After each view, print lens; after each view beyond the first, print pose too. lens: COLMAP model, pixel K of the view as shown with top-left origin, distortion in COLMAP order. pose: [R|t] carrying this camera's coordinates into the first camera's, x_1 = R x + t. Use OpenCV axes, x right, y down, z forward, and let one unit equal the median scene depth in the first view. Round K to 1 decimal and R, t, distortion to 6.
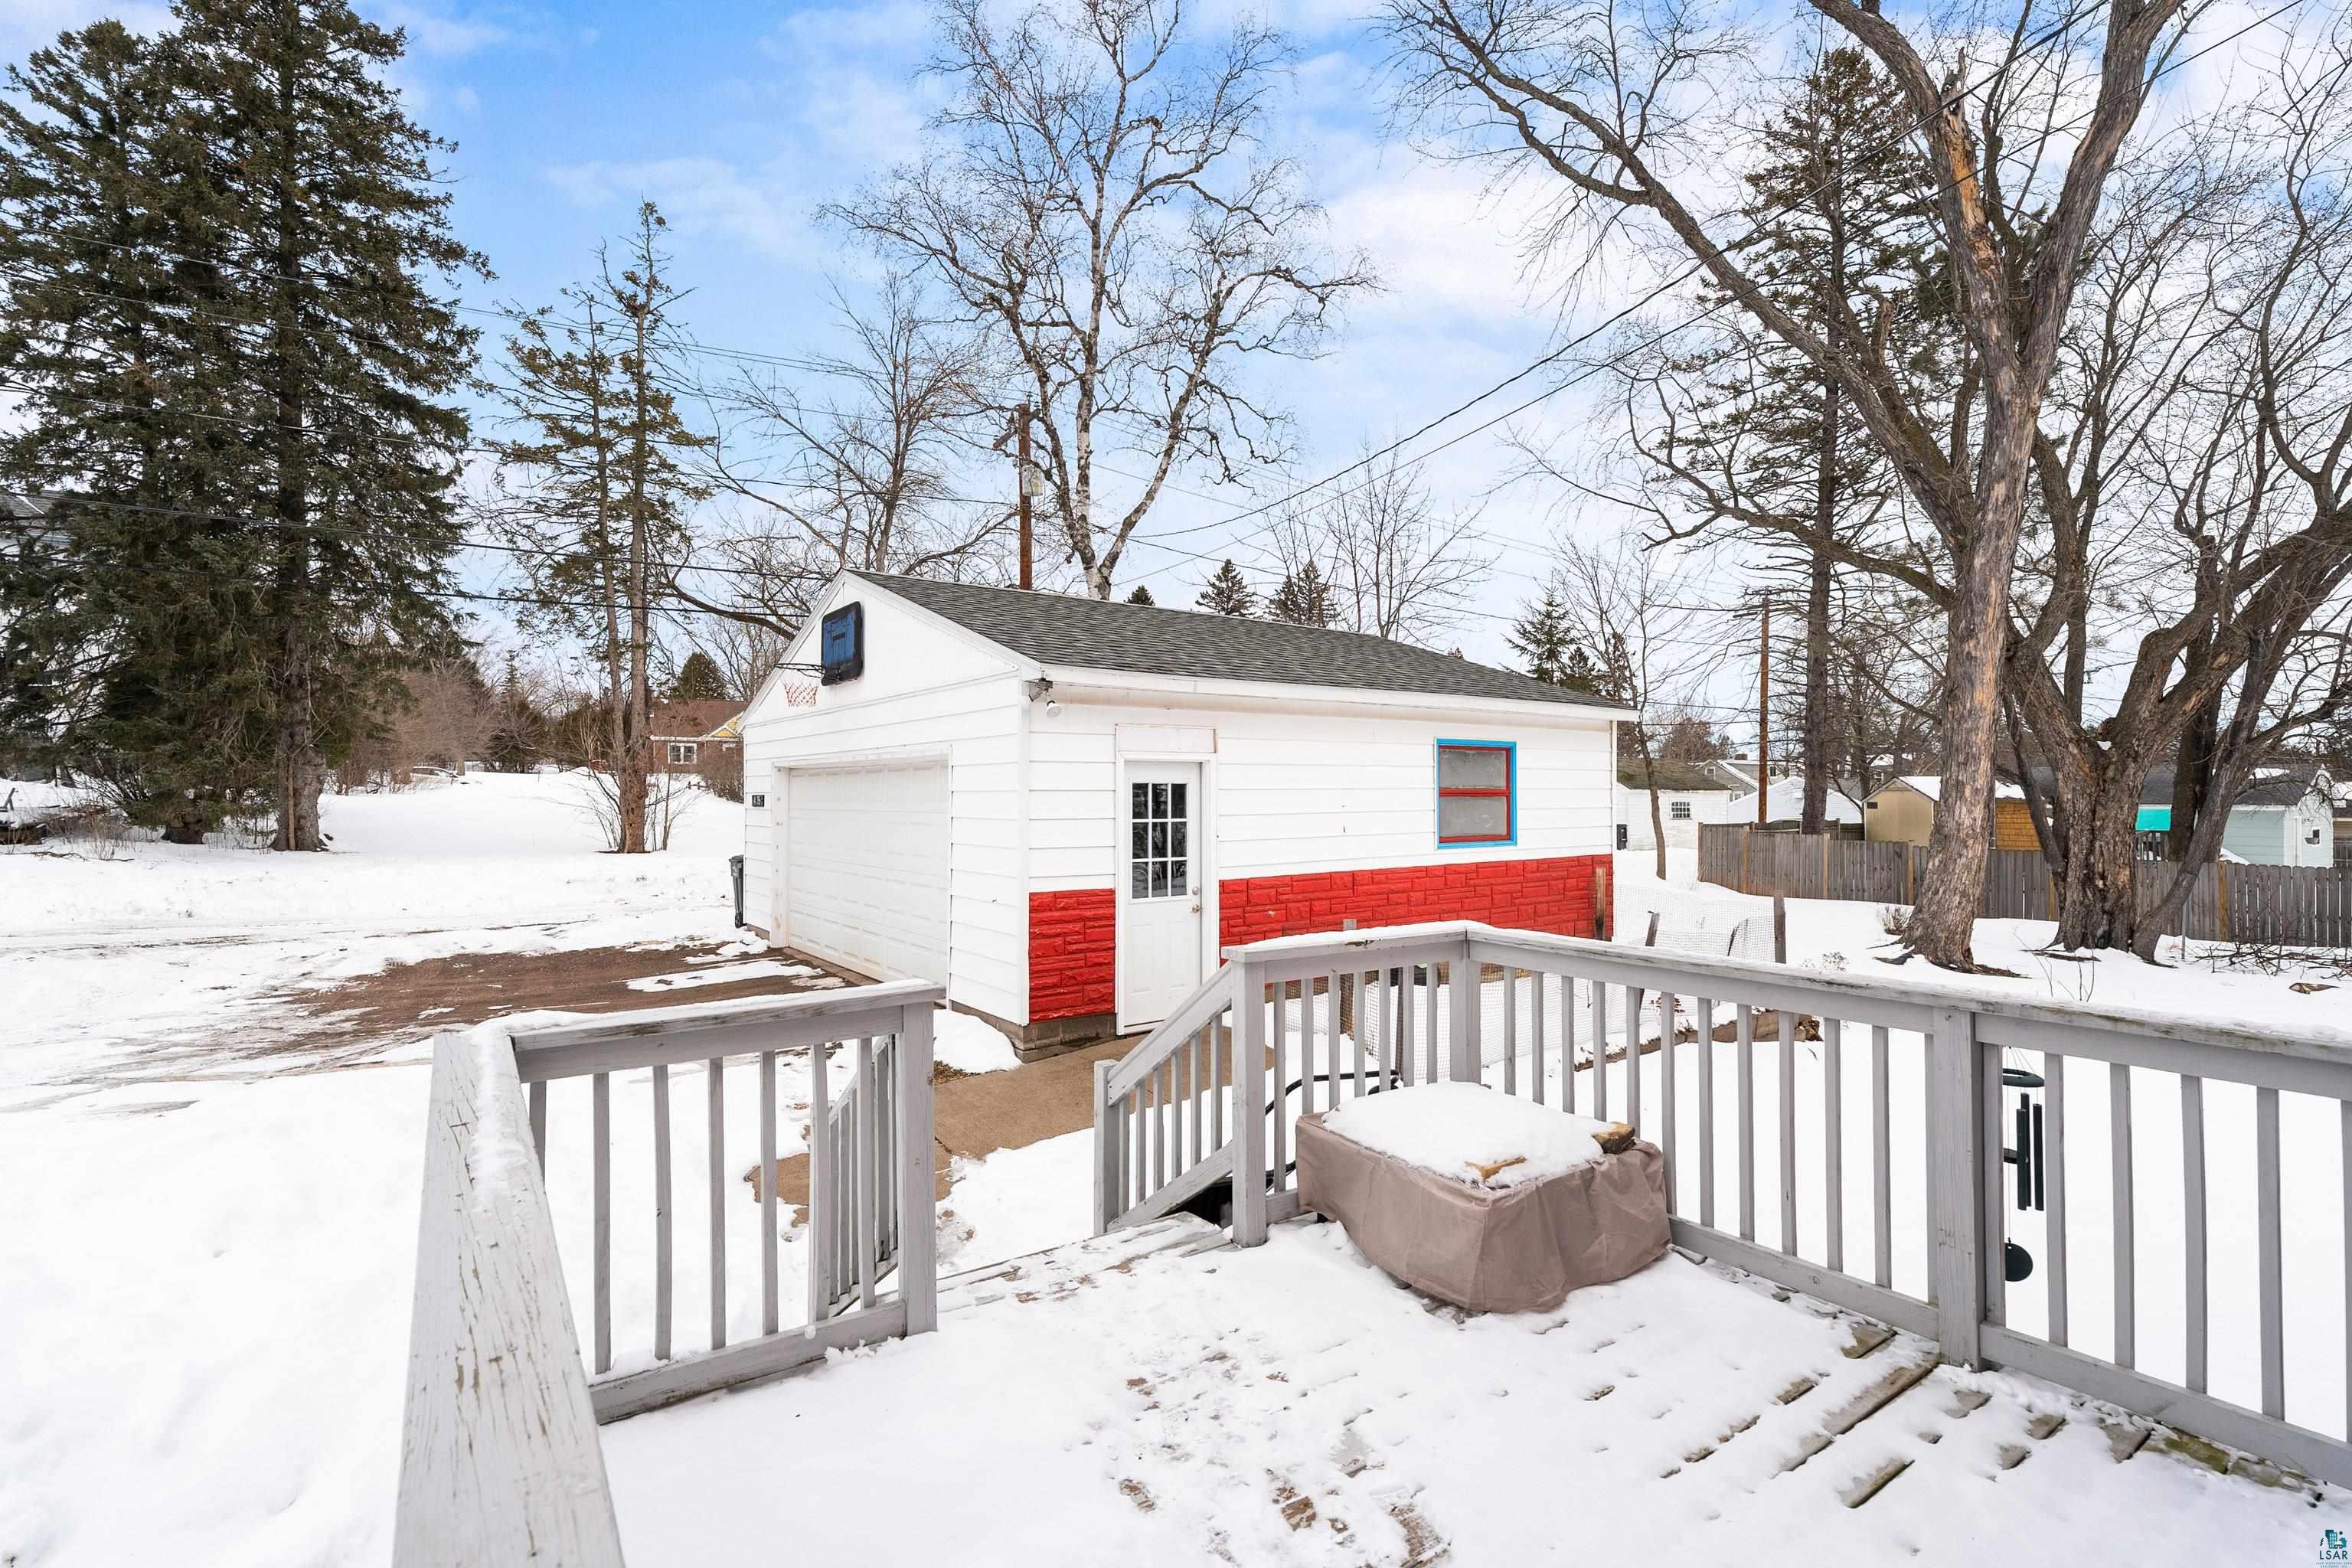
lens RADIAL K [[1154.0, 0, 1176.0], [0, 1154.0, 784.0], [0, 0, 1]] dist [-0.002236, -0.000626]
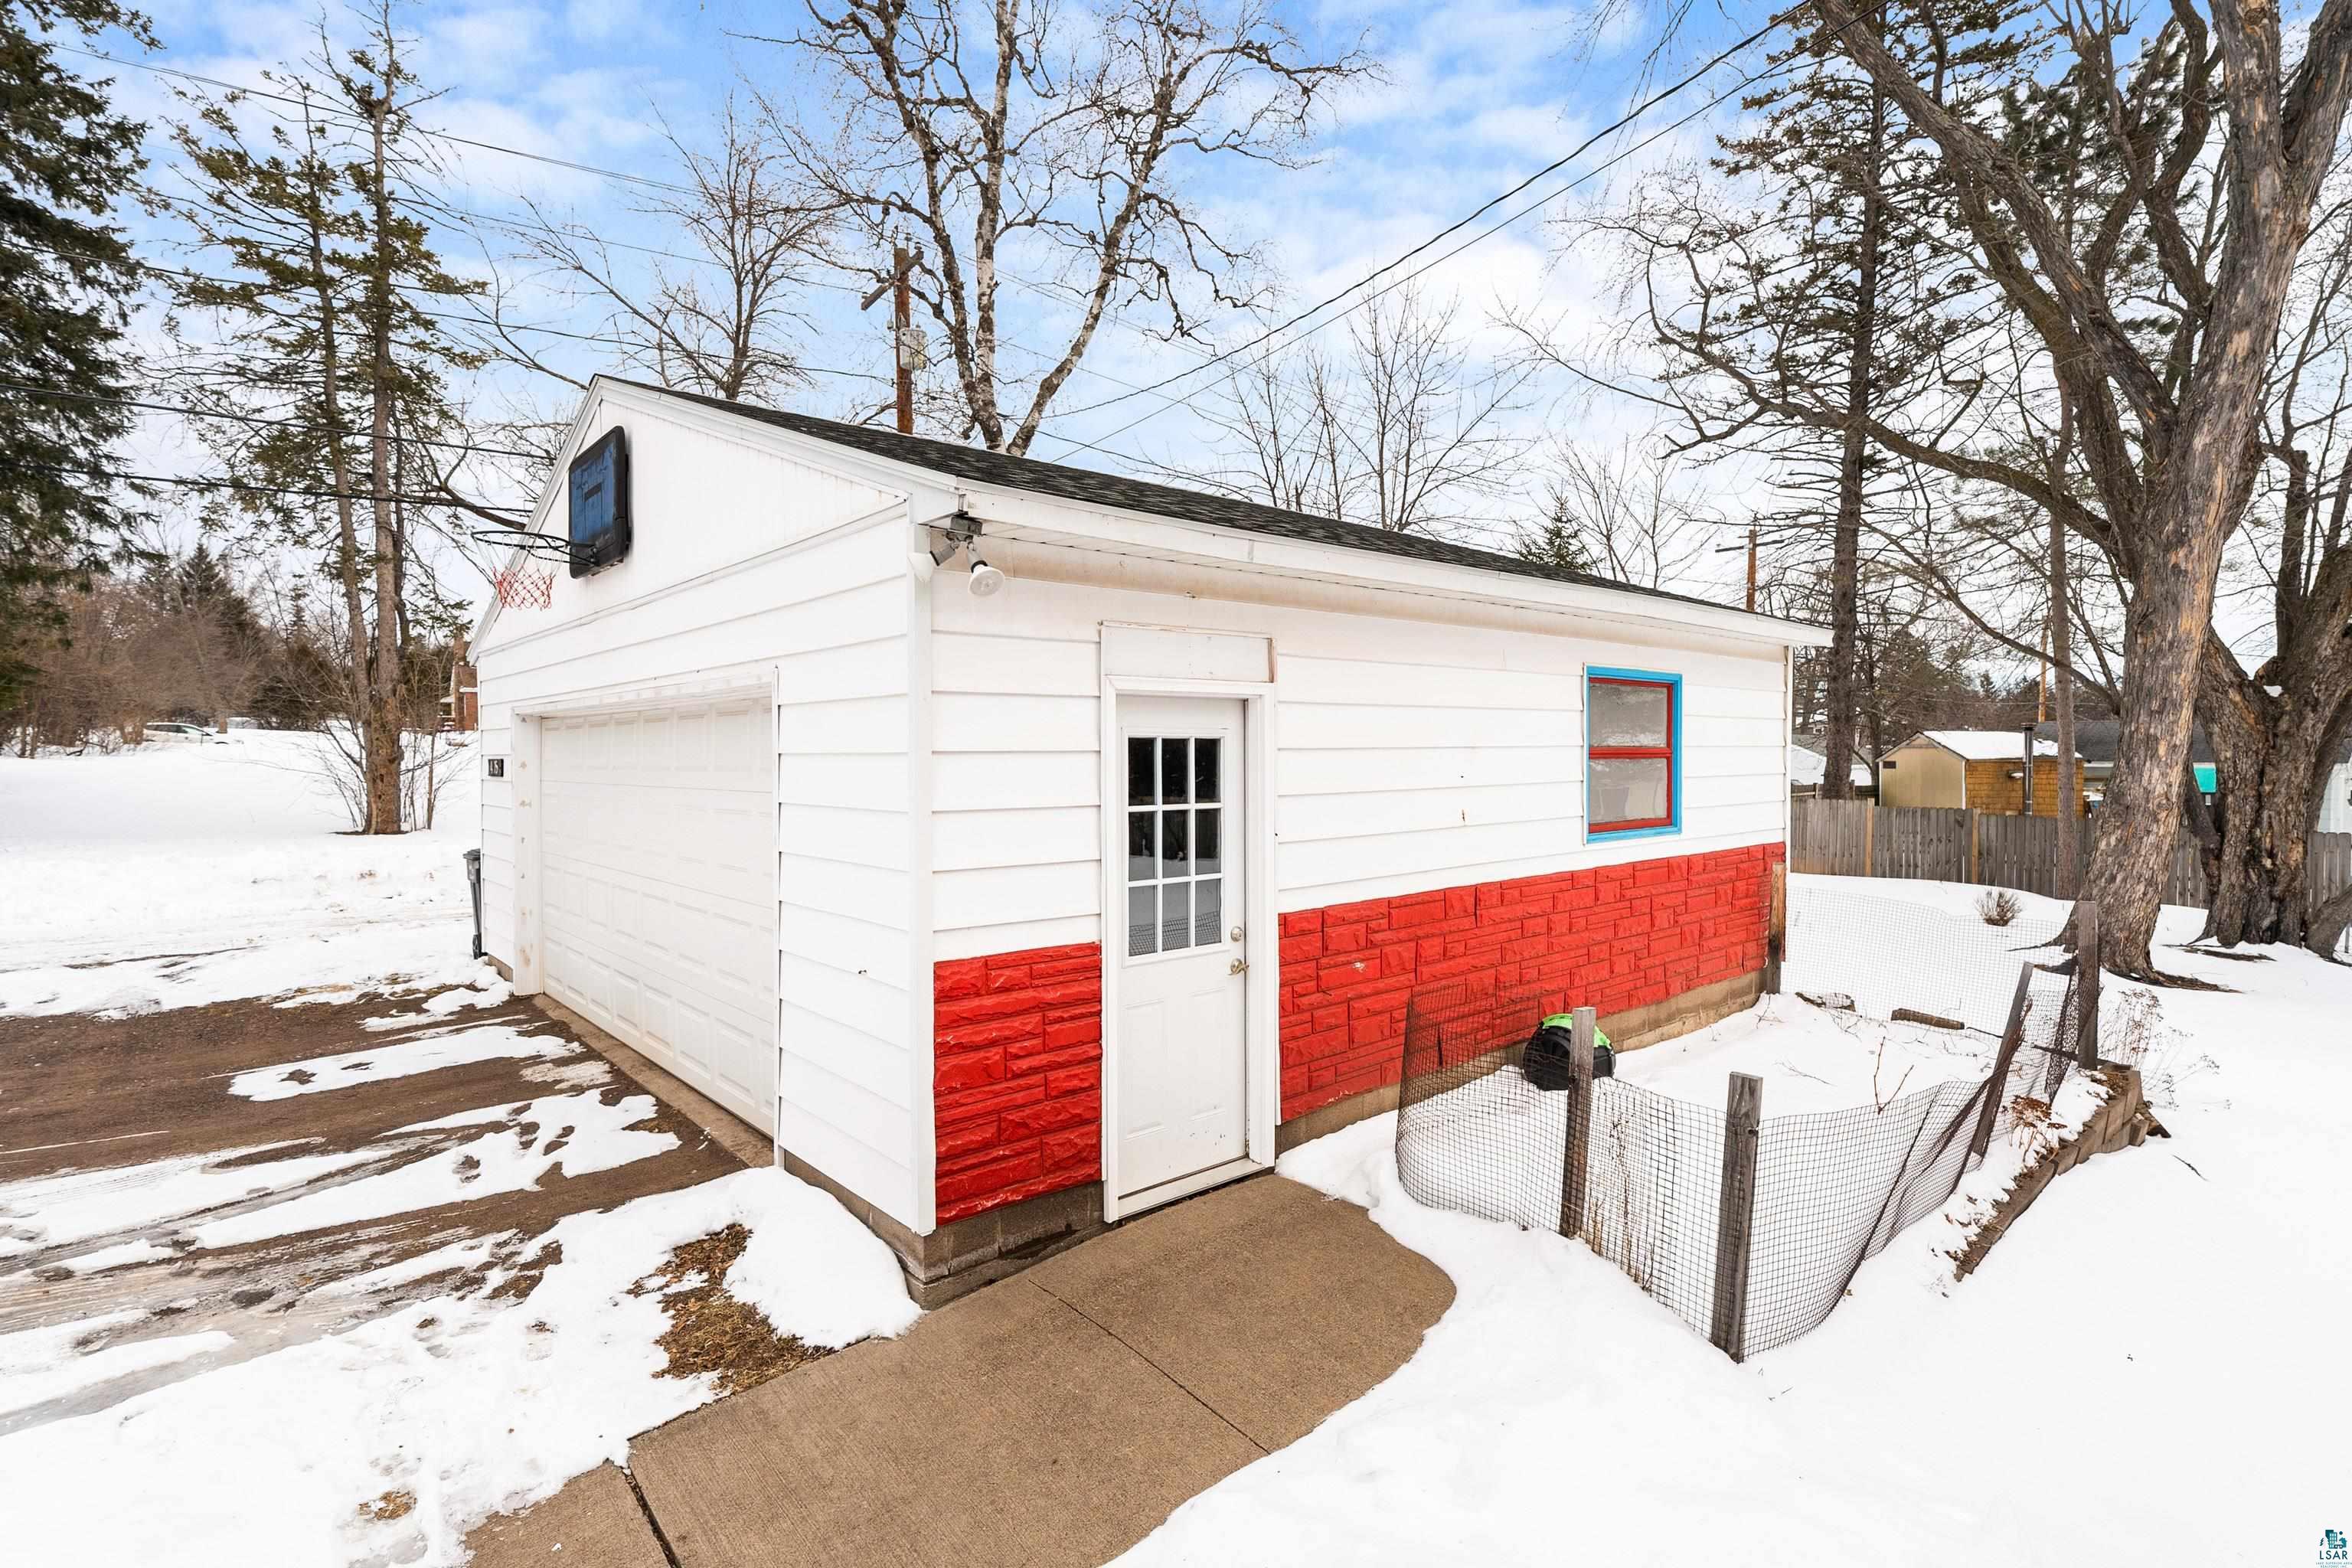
lens RADIAL K [[1249.3, 0, 1176.0], [0, 1249.3, 784.0], [0, 0, 1]] dist [-0.001432, 0.000718]
pose [[0.996400, -0.004829, 0.084640, -0.028879], [0.001982, 0.999431, 0.033686, 0.000604], [-0.084754, -0.033396, 0.995842, 0.194156]]
